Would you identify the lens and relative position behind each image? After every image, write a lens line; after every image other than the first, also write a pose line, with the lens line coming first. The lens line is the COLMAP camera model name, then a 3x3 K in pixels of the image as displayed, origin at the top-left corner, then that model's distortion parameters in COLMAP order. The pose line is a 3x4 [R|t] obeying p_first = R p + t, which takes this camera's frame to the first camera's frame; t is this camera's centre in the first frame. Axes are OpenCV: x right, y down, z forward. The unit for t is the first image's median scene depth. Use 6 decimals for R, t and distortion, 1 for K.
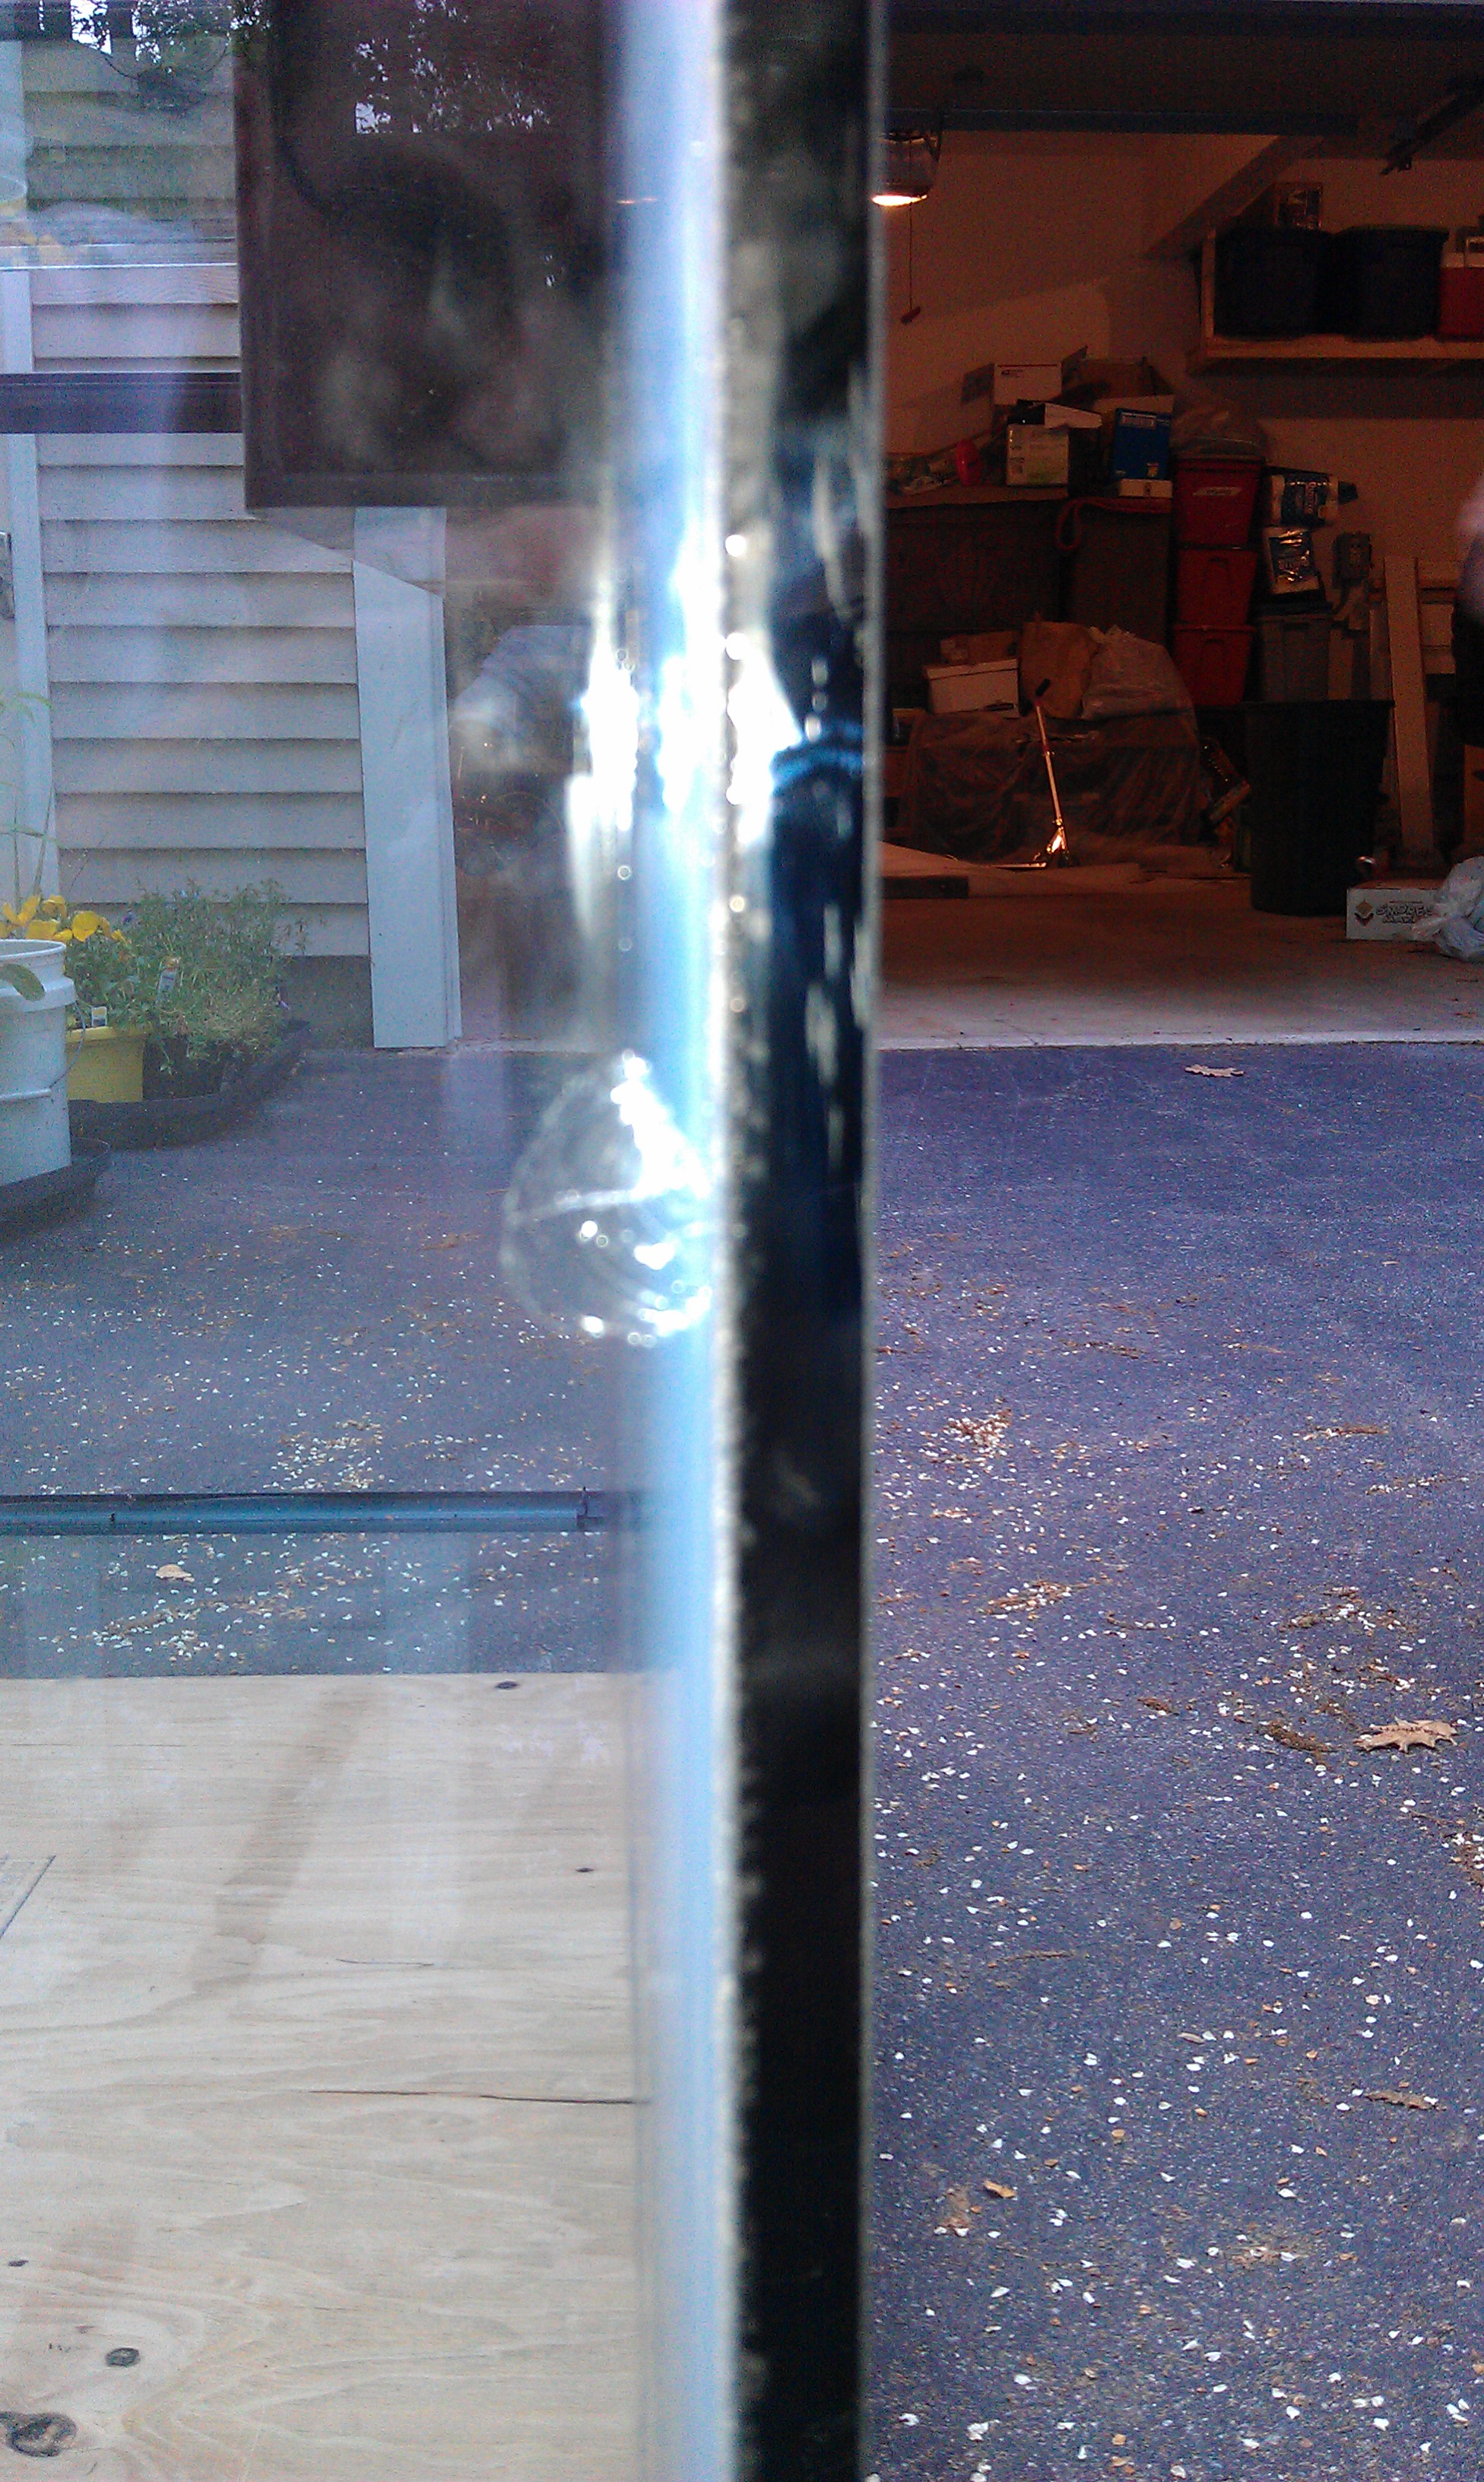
lens RADIAL K [[2425.0, 0, 708.4], [0, 2425.0, 1223.3], [0, 0, 1]] dist [0.109736, -0.420409]
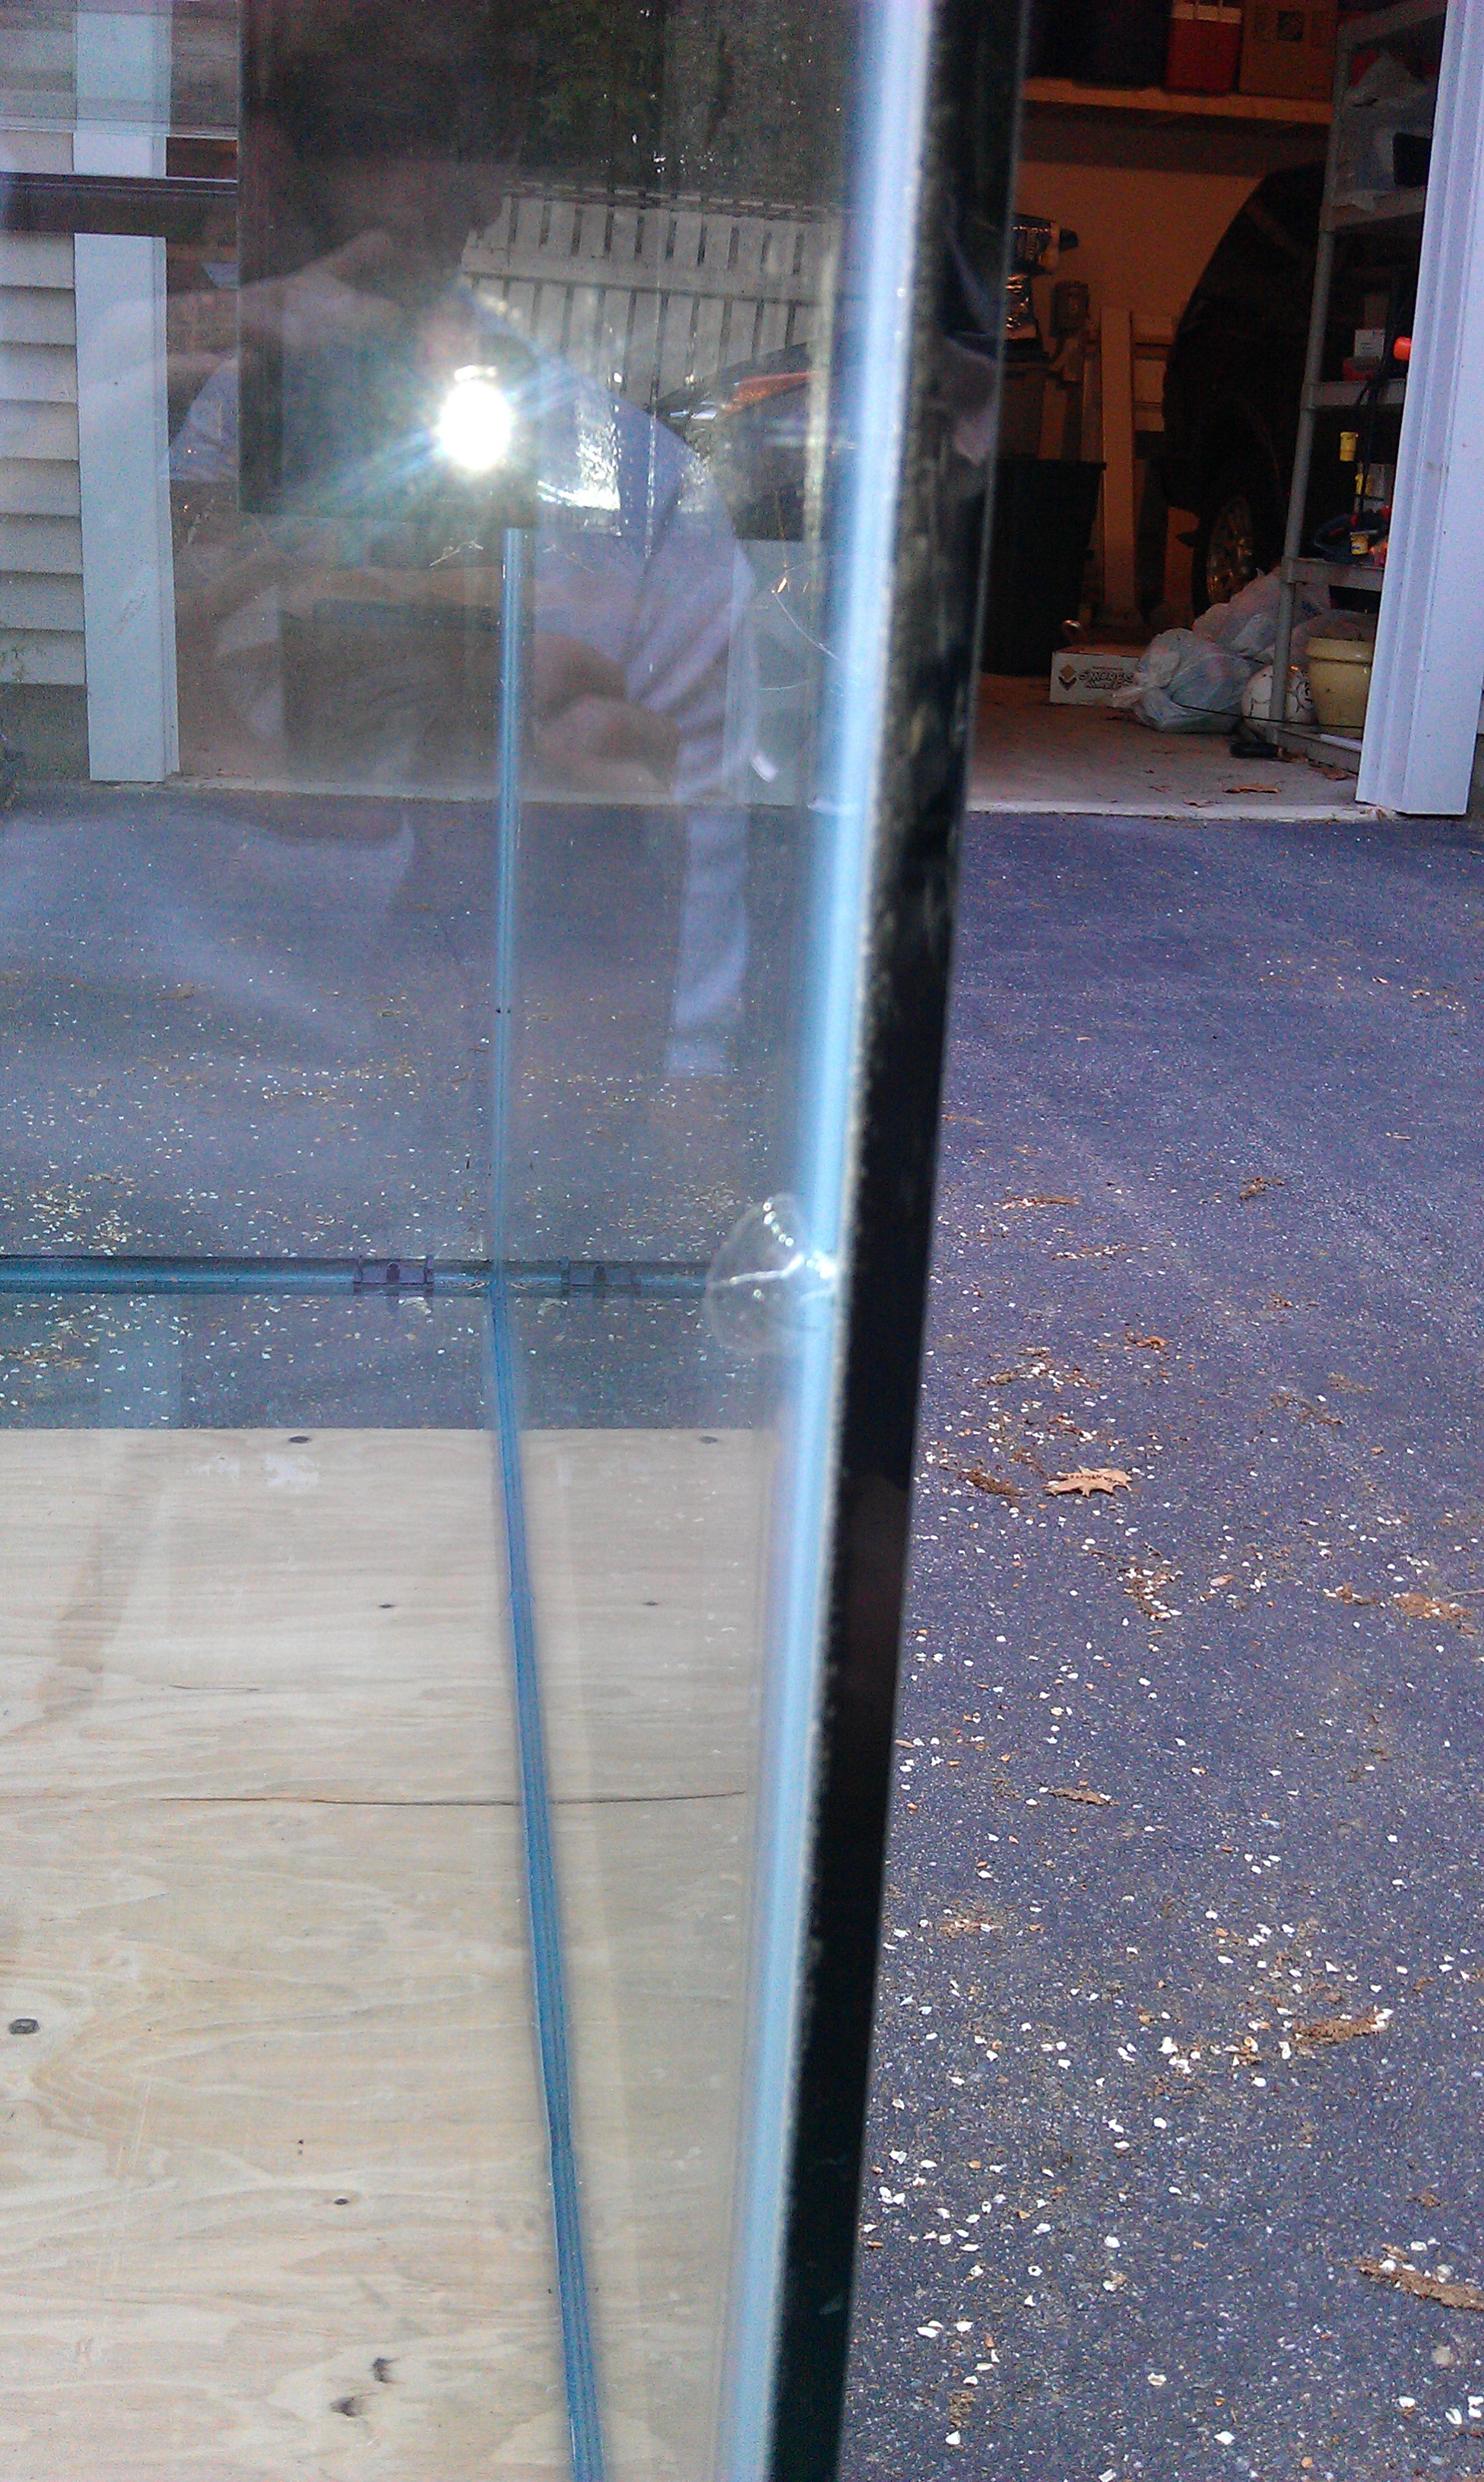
lens RADIAL K [[2425.0, 0, 708.4], [0, 2425.0, 1223.3], [0, 0, 1]] dist [0.109736, -0.420409]
pose [[0.991667, 0.016999, 0.127704, -0.043312], [-0.031059, 0.993564, 0.108929, -0.033110], [-0.125030, -0.111987, 0.985813, -0.094723]]
